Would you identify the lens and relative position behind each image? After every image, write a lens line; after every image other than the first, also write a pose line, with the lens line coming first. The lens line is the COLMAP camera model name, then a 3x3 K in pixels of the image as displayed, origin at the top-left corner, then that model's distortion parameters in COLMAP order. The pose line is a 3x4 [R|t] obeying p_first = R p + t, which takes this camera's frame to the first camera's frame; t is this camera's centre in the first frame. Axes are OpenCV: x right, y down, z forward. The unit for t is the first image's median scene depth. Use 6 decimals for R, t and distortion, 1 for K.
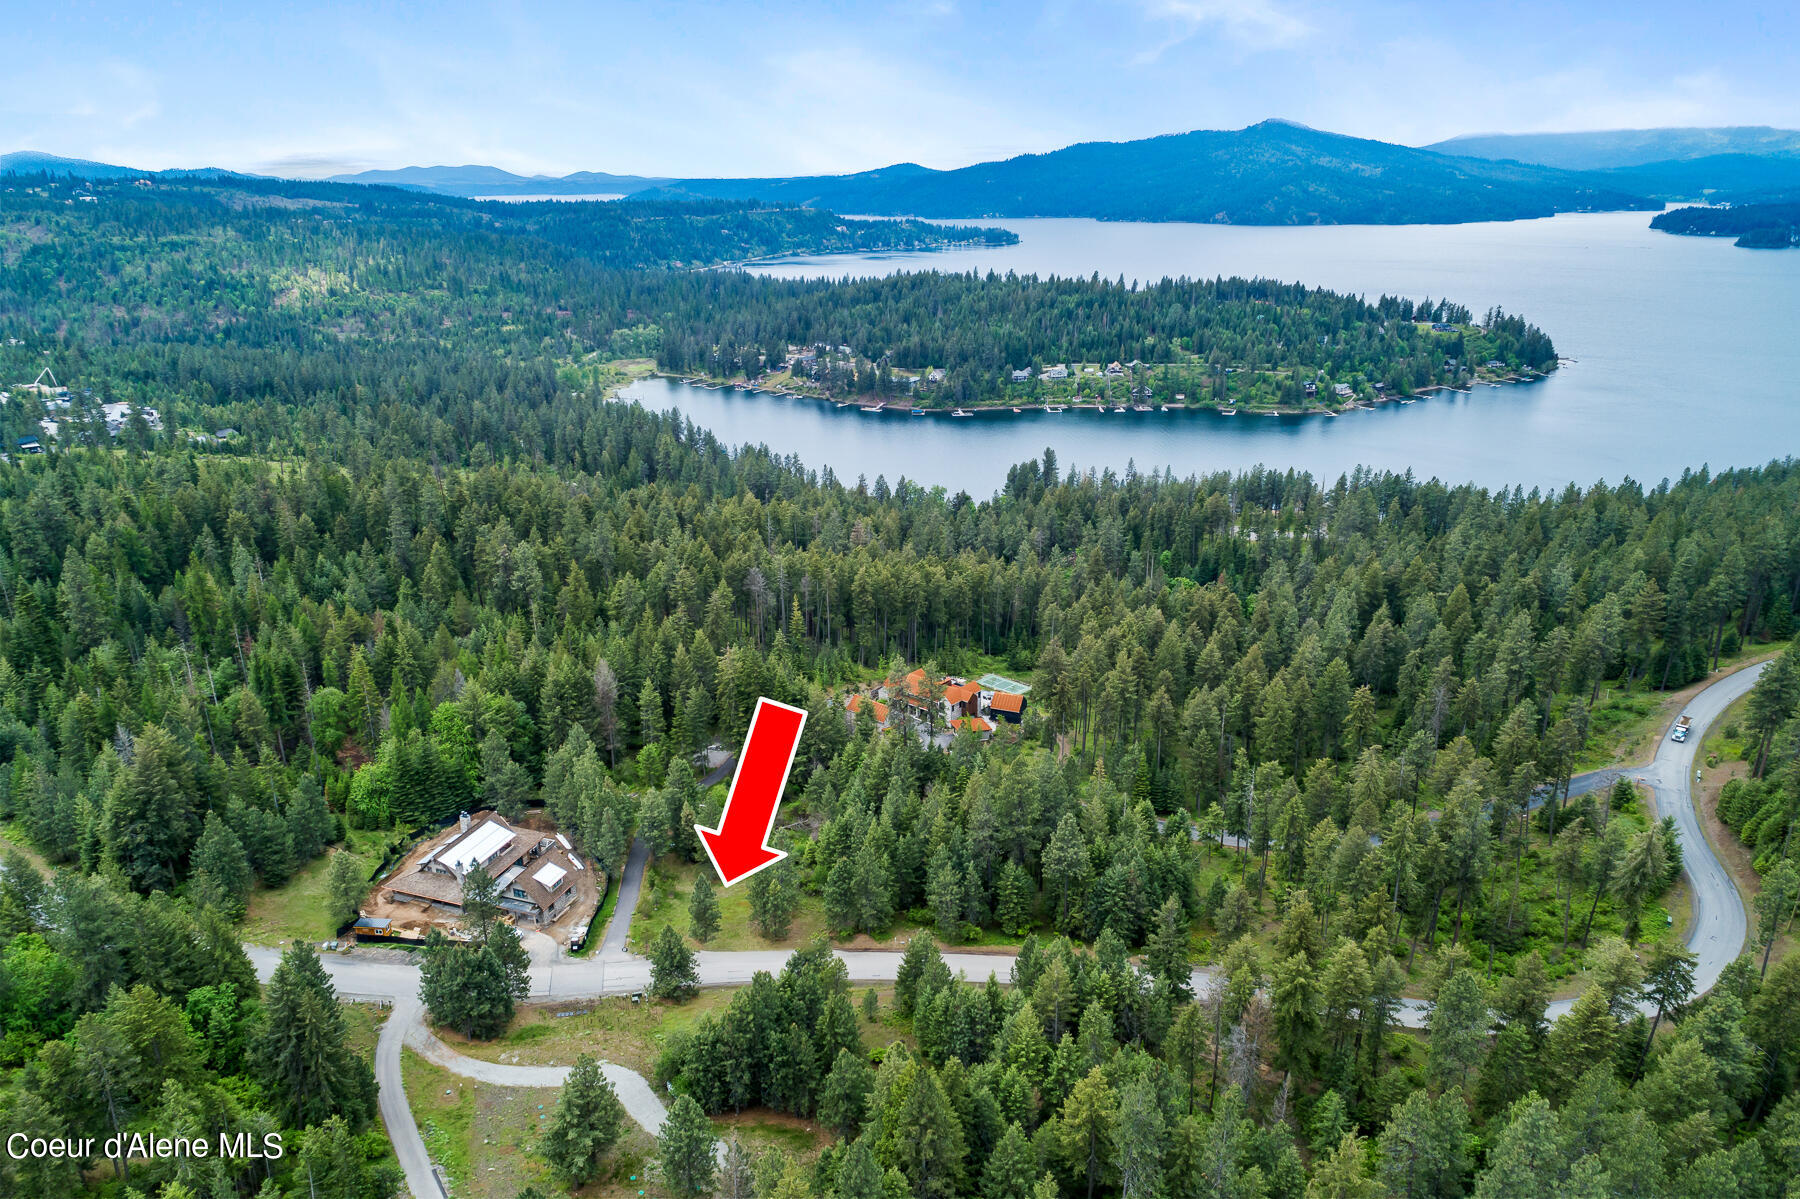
lens RADIAL K [[1203.7, 0, 900.0], [0, 1203.7, 599.5], [0, 0, 1]] dist [-0.005421, 0.006996]
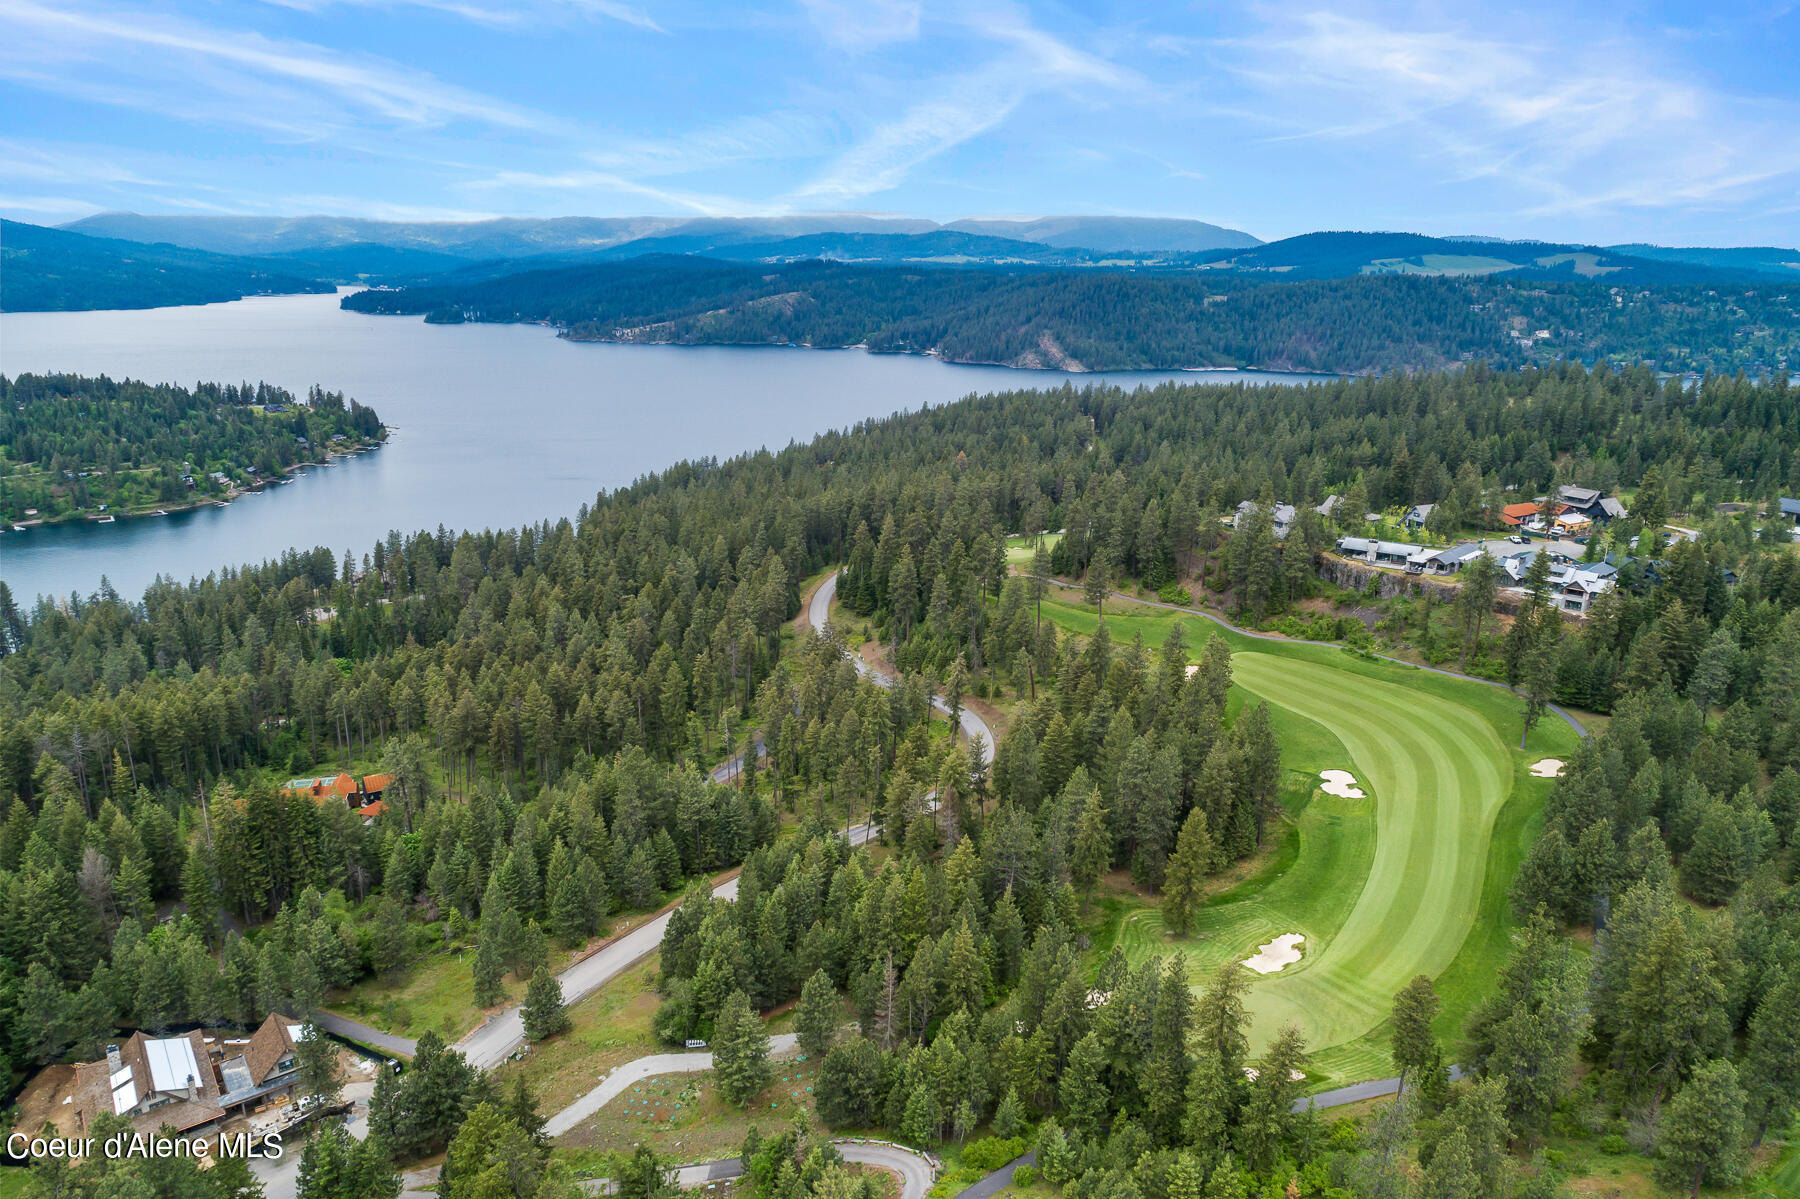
lens RADIAL K [[1203.7, 0, 900.0], [0, 1203.7, 599.5], [0, 0, 1]] dist [-0.005421, 0.006996]
pose [[0.549084, -0.216176, 0.807326, -0.133517], [0.267111, 0.960698, 0.075574, -0.006488], [-0.791933, 0.174149, 0.585247, 0.010303]]
